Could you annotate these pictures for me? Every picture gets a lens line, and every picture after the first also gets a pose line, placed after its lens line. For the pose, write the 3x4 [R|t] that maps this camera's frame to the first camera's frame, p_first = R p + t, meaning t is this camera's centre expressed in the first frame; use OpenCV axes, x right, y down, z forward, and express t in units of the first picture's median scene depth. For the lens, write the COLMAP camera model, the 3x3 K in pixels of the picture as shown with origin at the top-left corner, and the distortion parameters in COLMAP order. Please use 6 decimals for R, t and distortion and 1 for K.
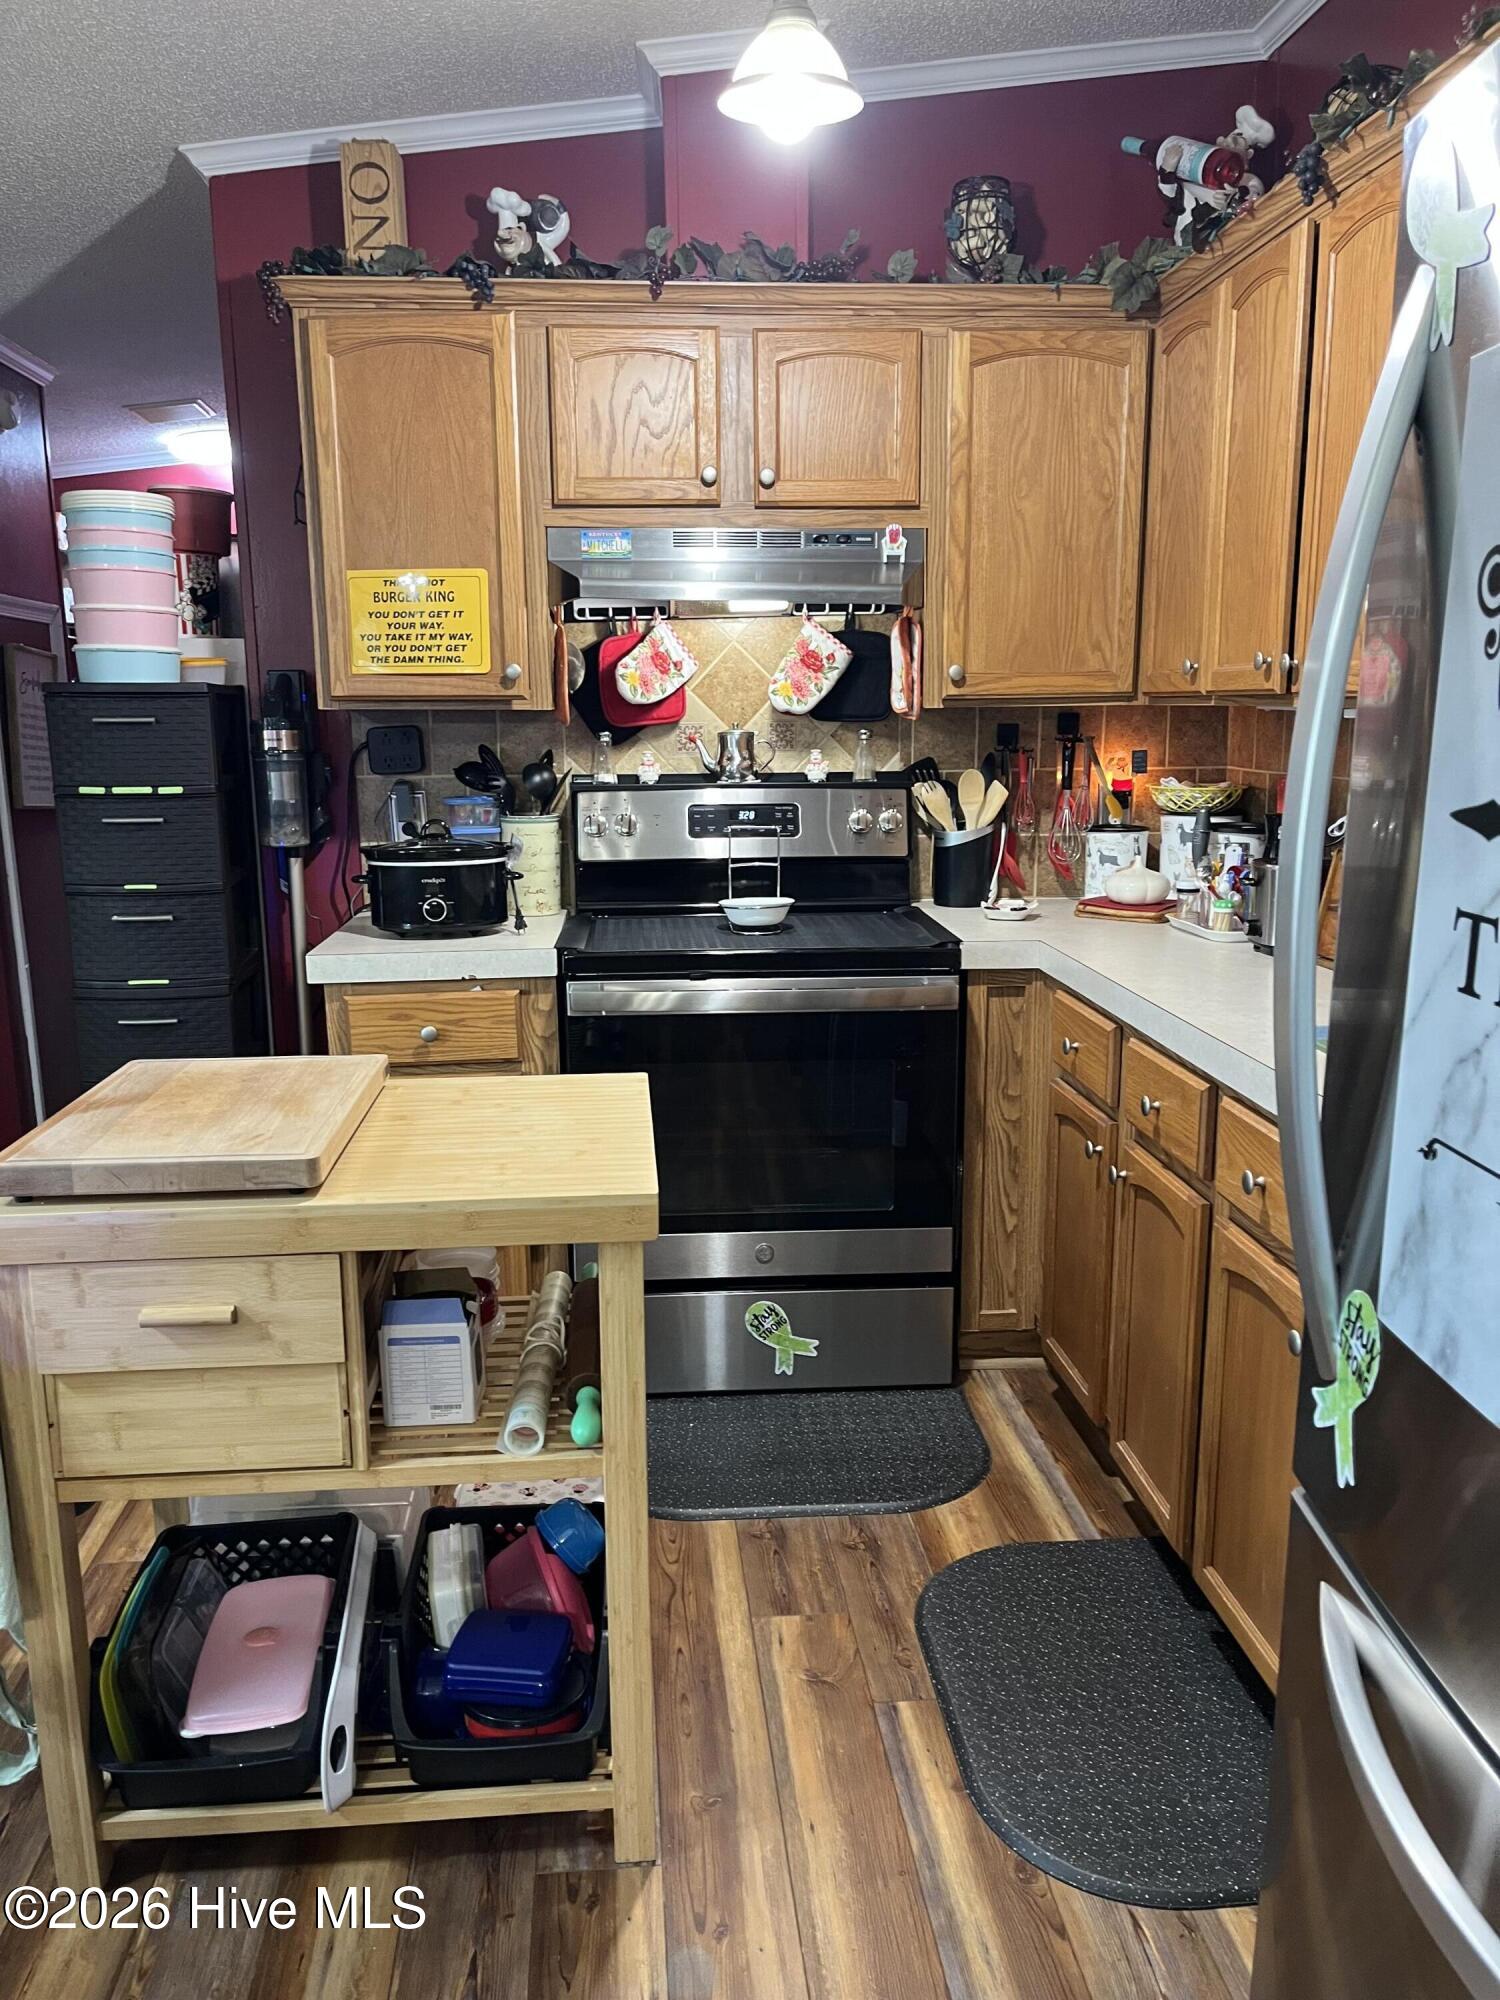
lens RADIAL K [[1509.0, 0, 740.9], [0, 1509.0, 1009.3], [0, 0, 1]] dist [0.021950, -0.030868]
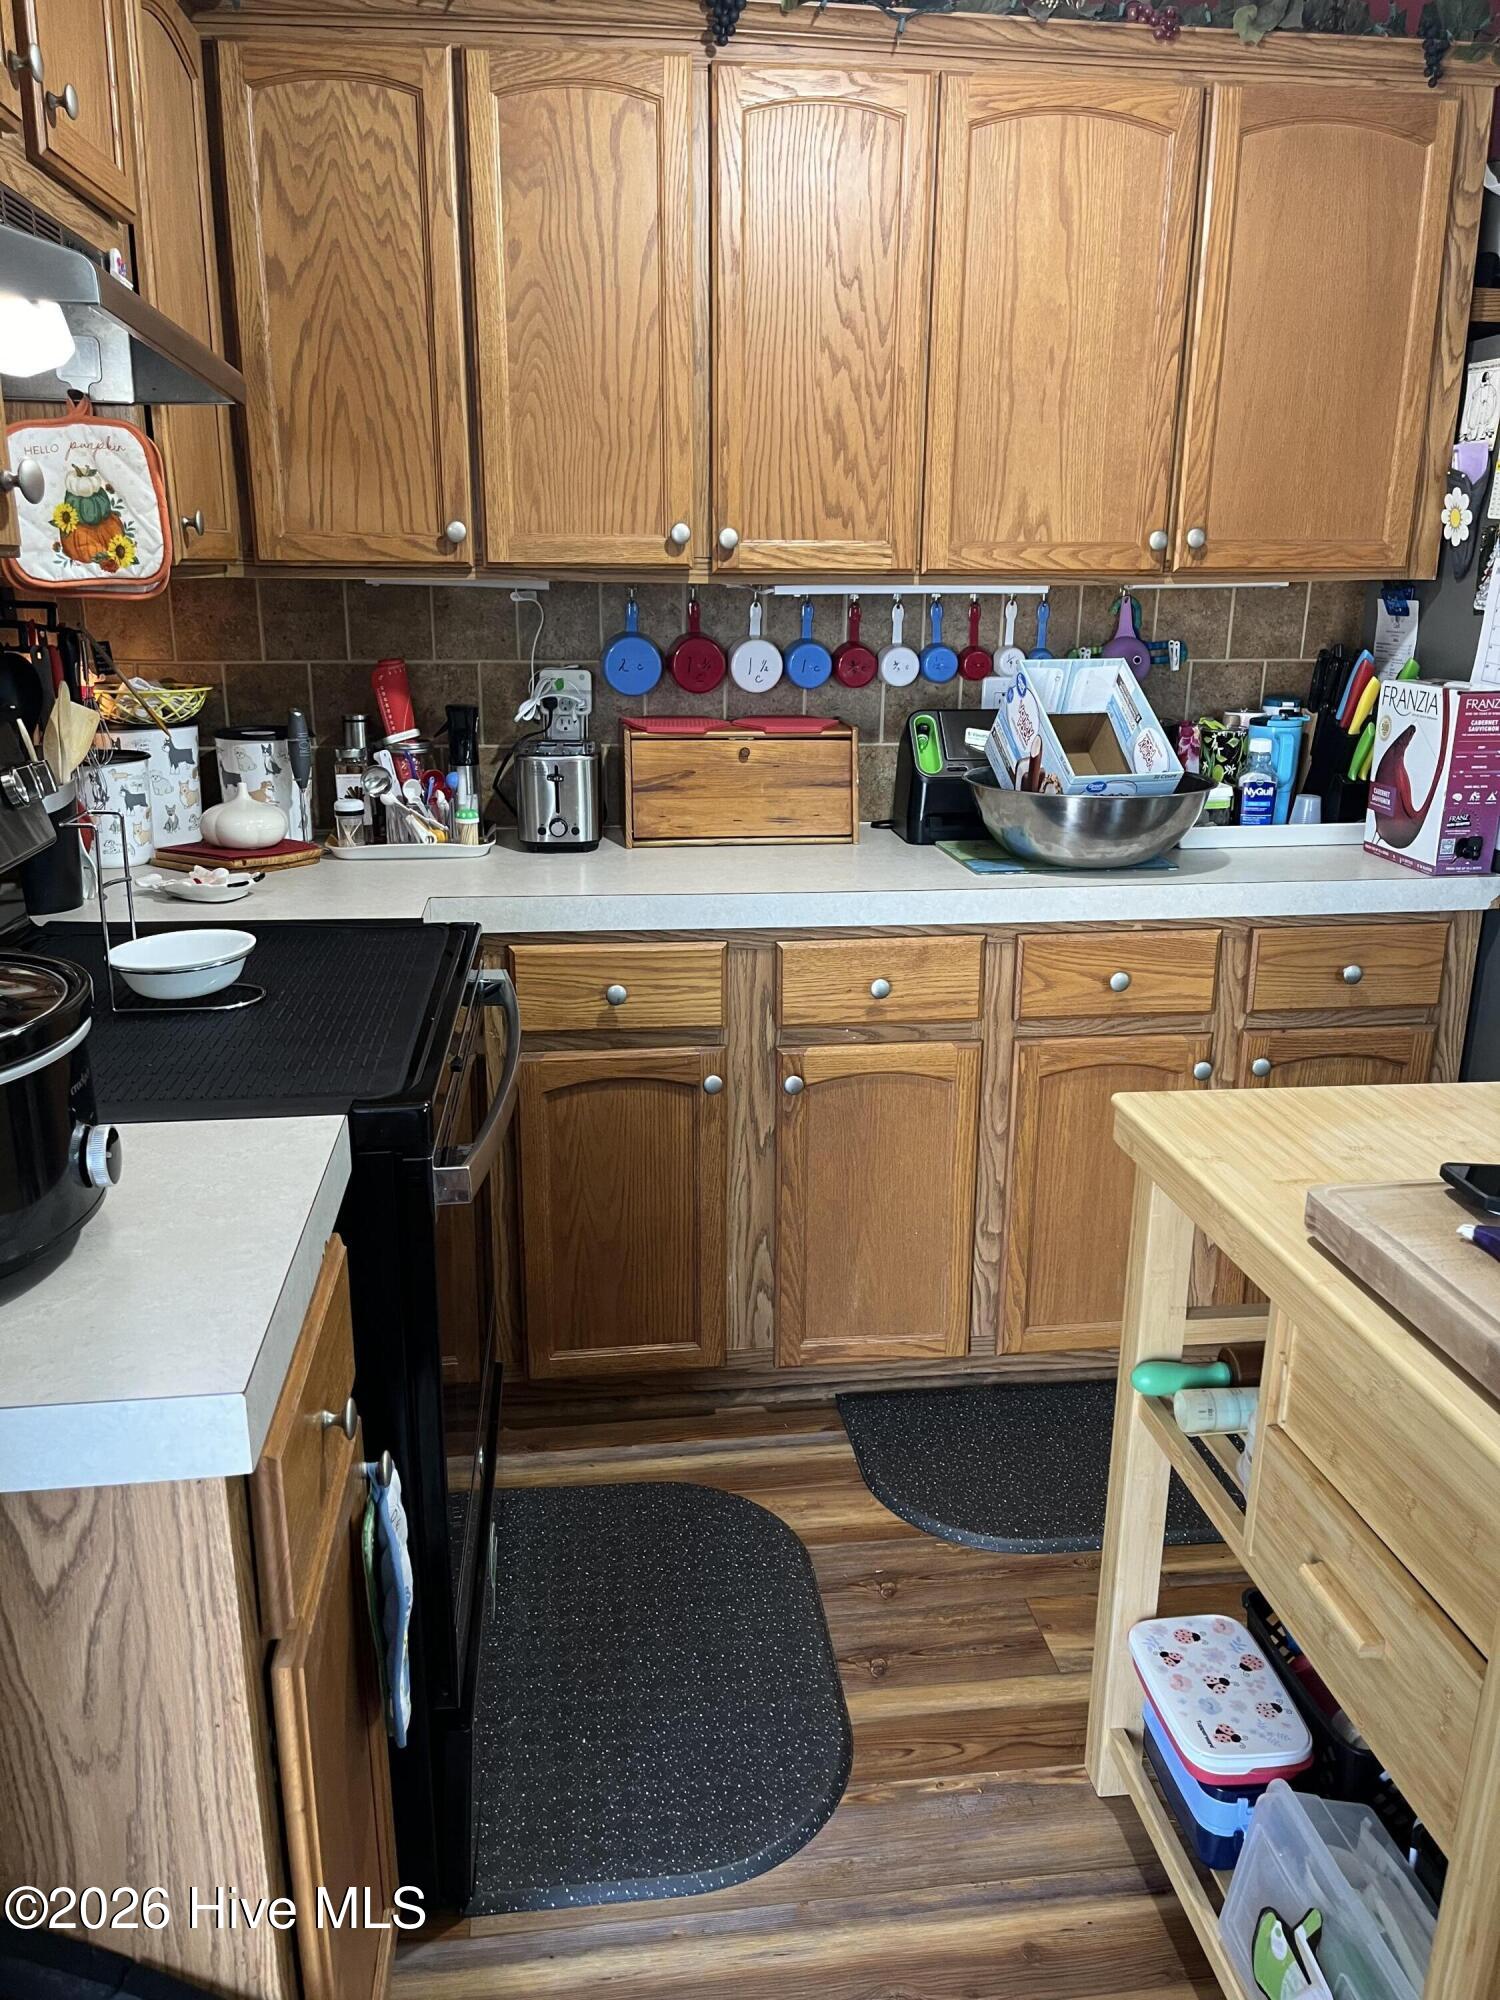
lens RADIAL K [[1509.0, 0, 743.2], [0, 1509.0, 997.2], [0, 0, 1]] dist [0.021950, -0.030868]
pose [[-0.028280, -0.262783, 0.964440, -0.638547], [0.188768, 0.946062, 0.263311, -0.194830], [-0.981614, 0.189502, 0.022851, 0.972670]]
